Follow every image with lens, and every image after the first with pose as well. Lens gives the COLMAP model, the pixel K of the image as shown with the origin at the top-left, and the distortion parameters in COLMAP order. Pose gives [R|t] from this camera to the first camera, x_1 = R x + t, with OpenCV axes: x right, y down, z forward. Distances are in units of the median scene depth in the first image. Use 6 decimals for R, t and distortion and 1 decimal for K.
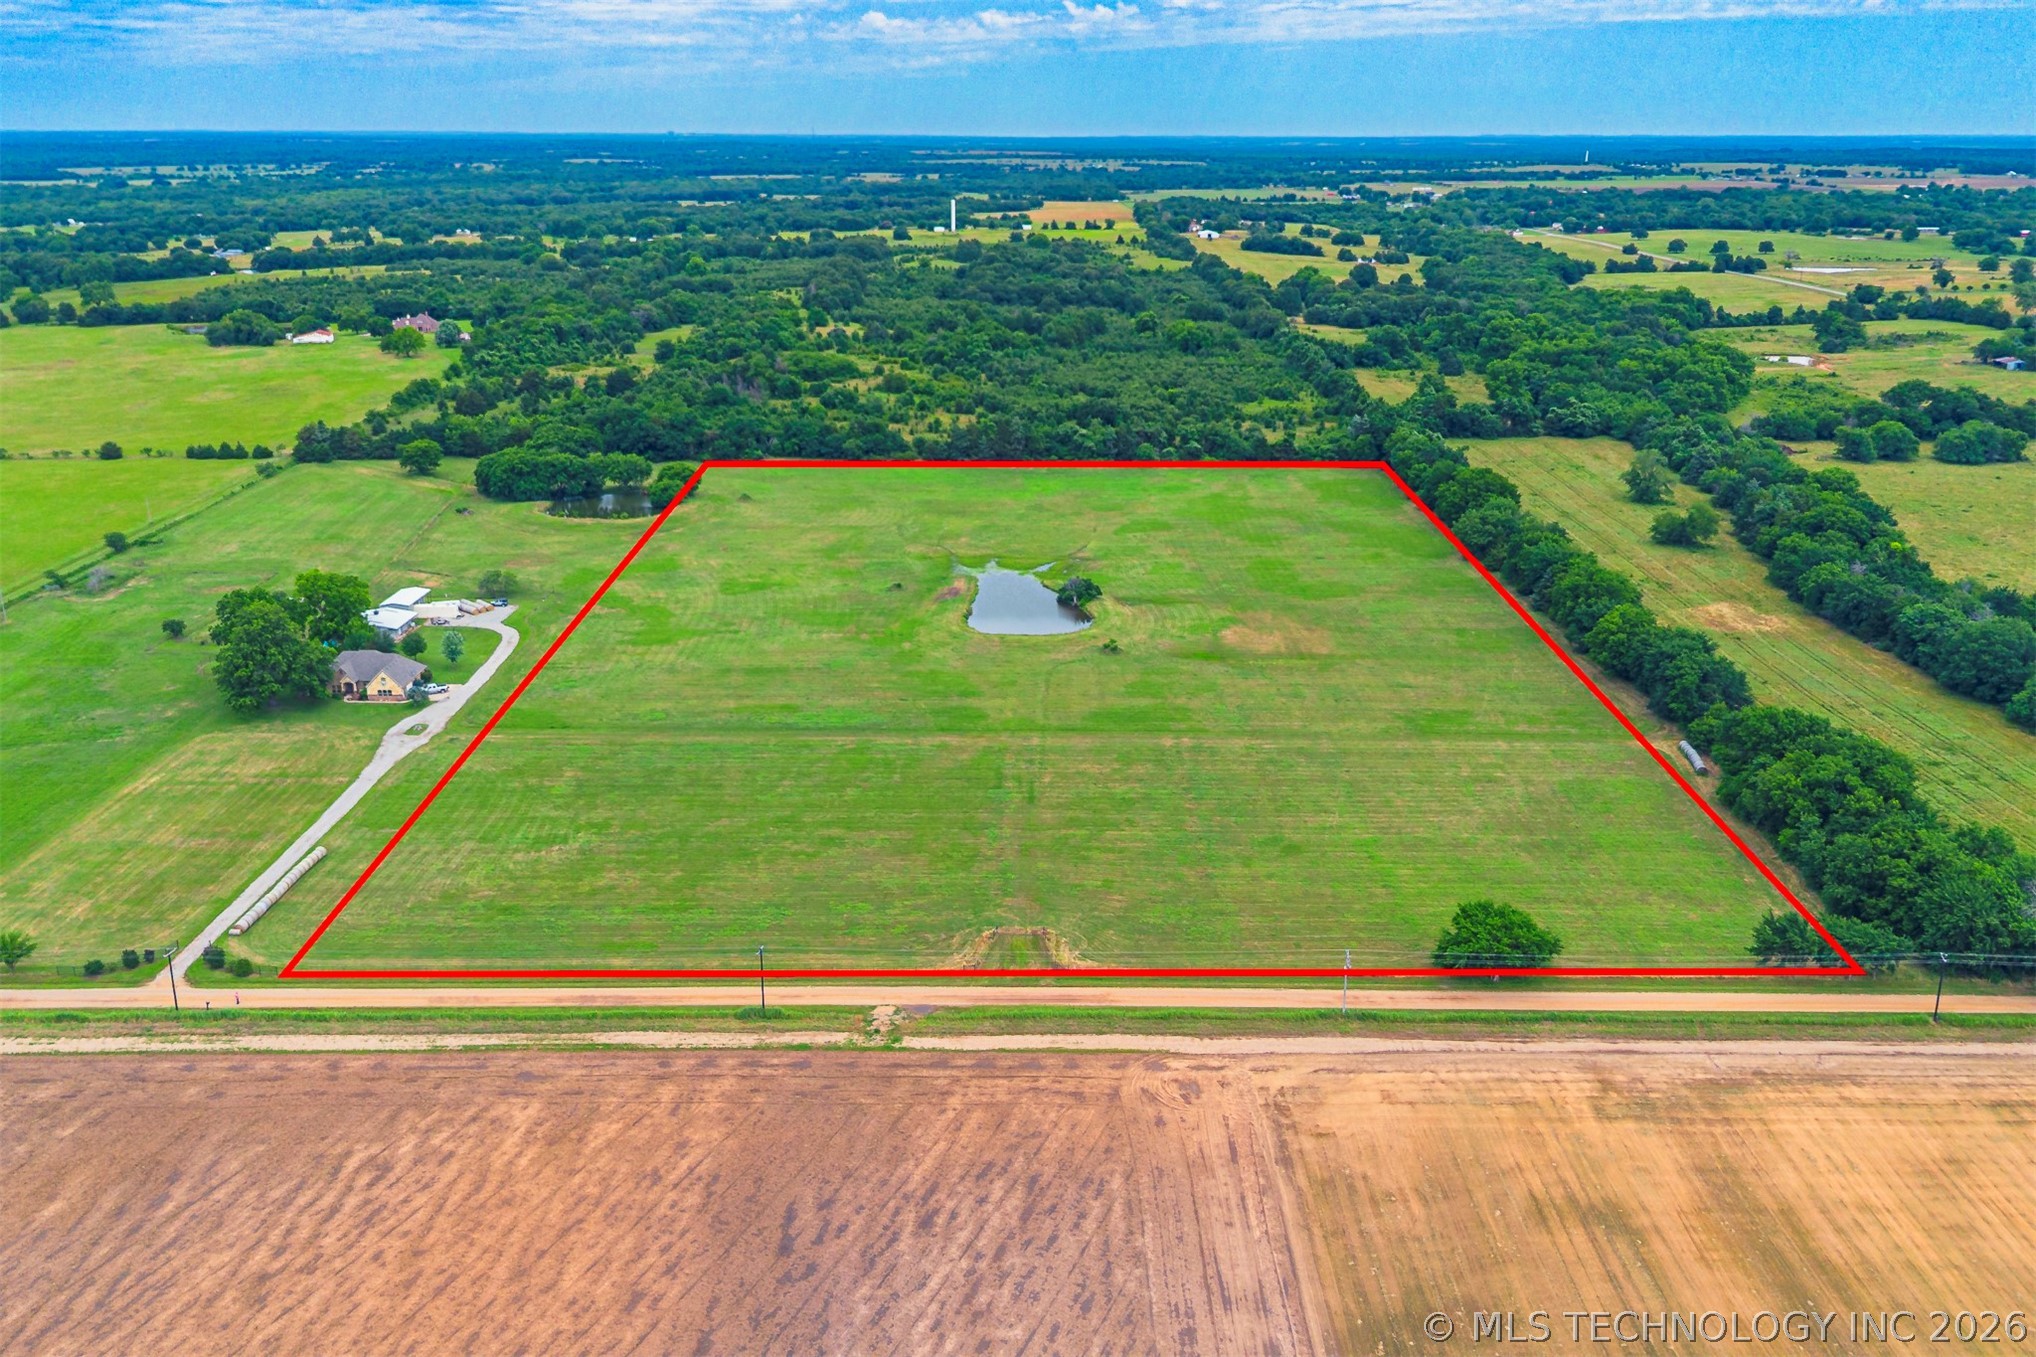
lens RADIAL K [[1755.0, 0, 1010.6], [0, 1755.0, 675.3], [0, 0, 1]] dist [0.091523, -0.134065]
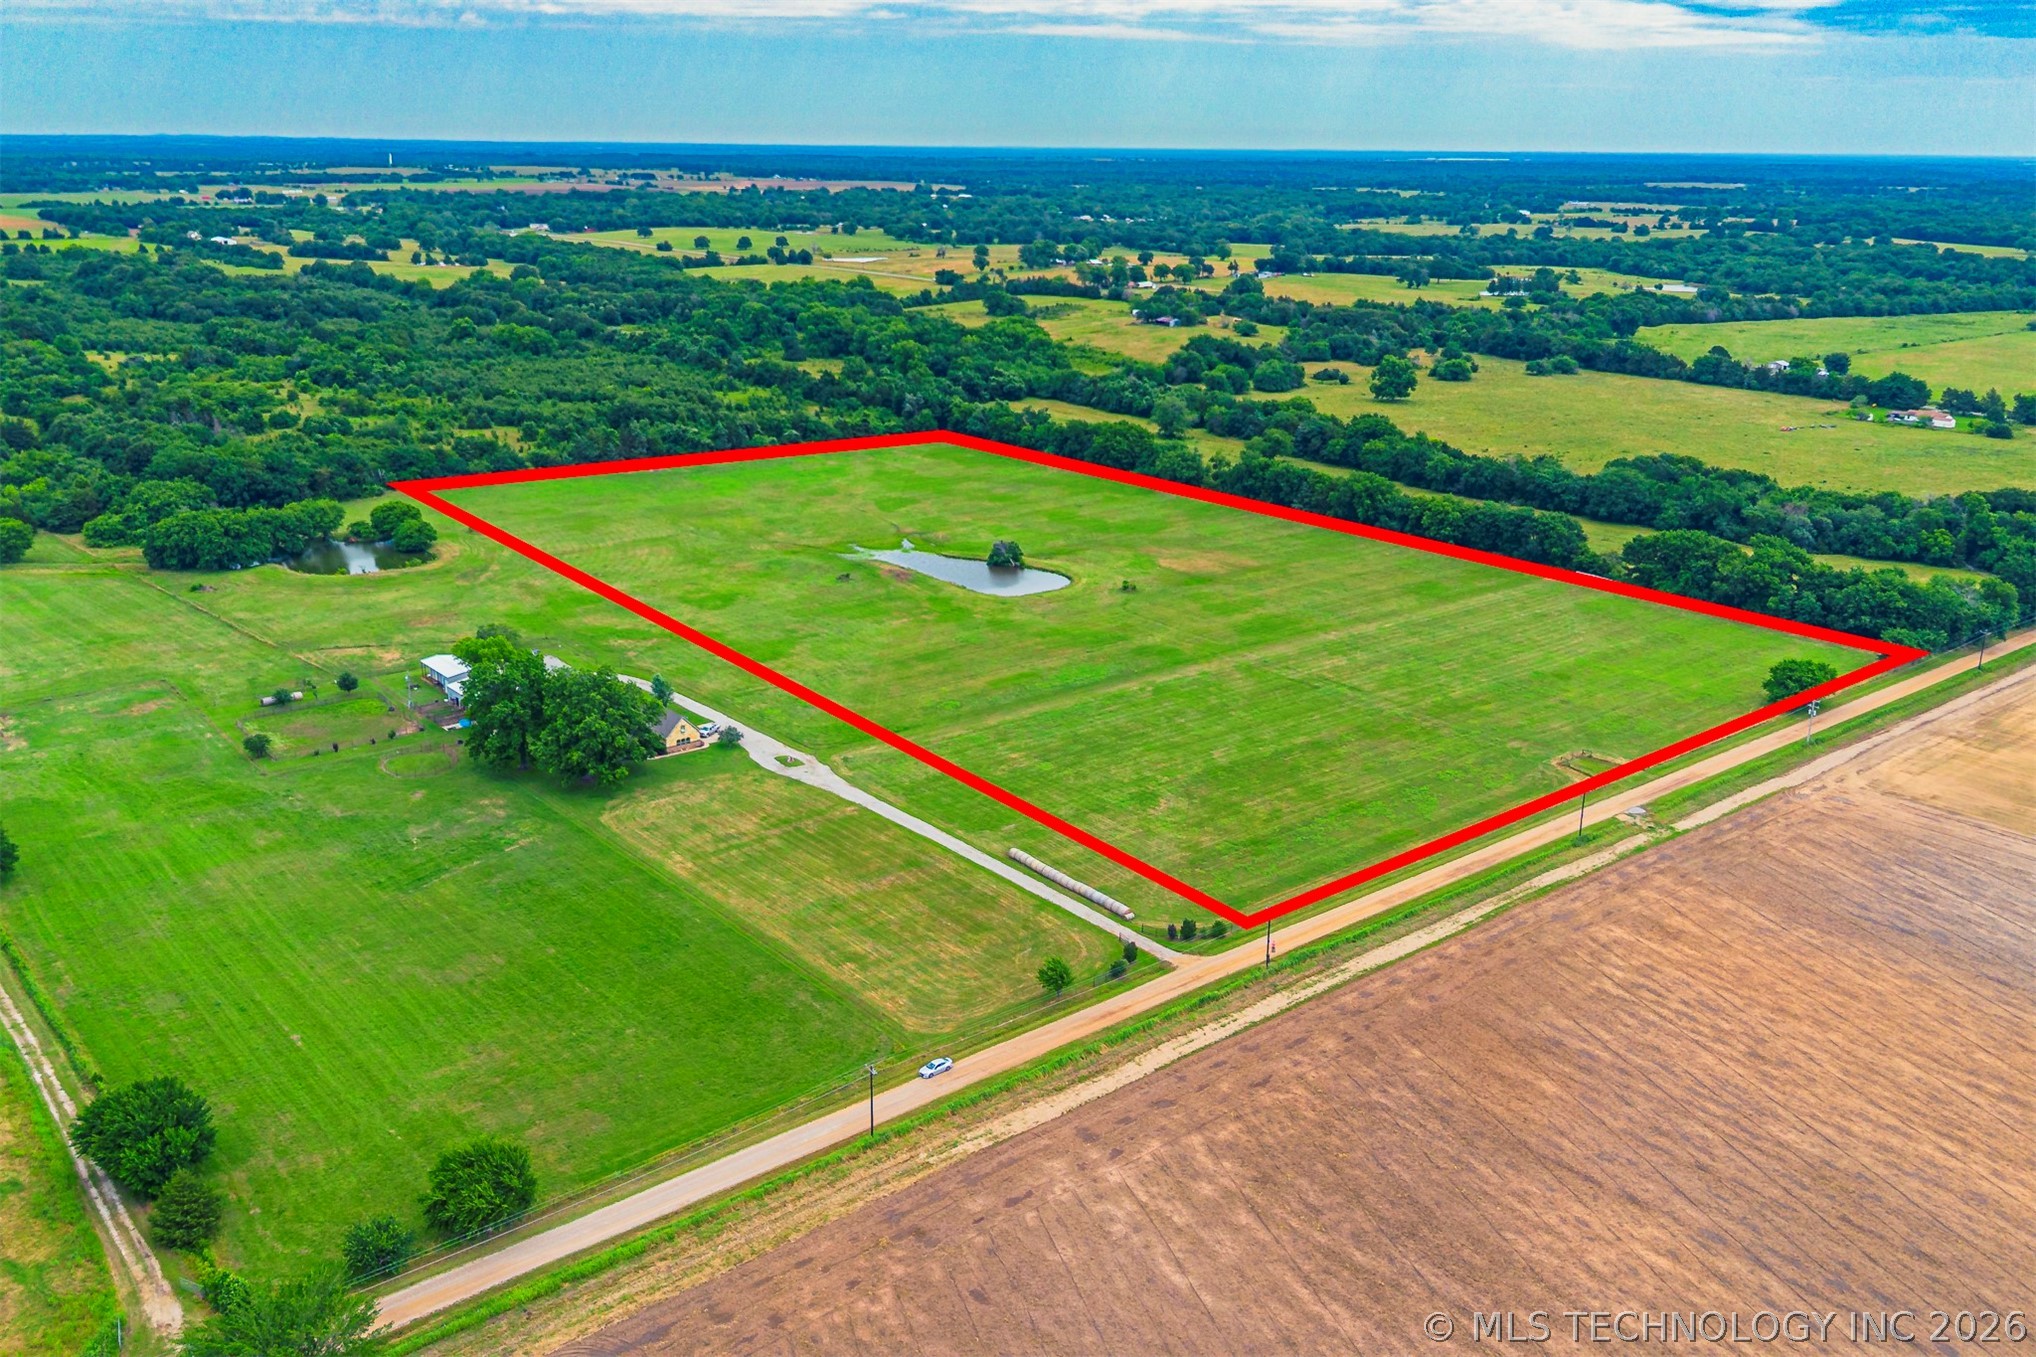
lens RADIAL K [[1755.0, 0, 1010.6], [0, 1755.0, 675.3], [0, 0, 1]] dist [0.091523, -0.134065]
pose [[0.759463, -0.184559, 0.623822, -0.779017], [0.185149, 0.980578, 0.064699, -0.051352], [-0.623647, 0.066364, 0.778884, 0.167302]]
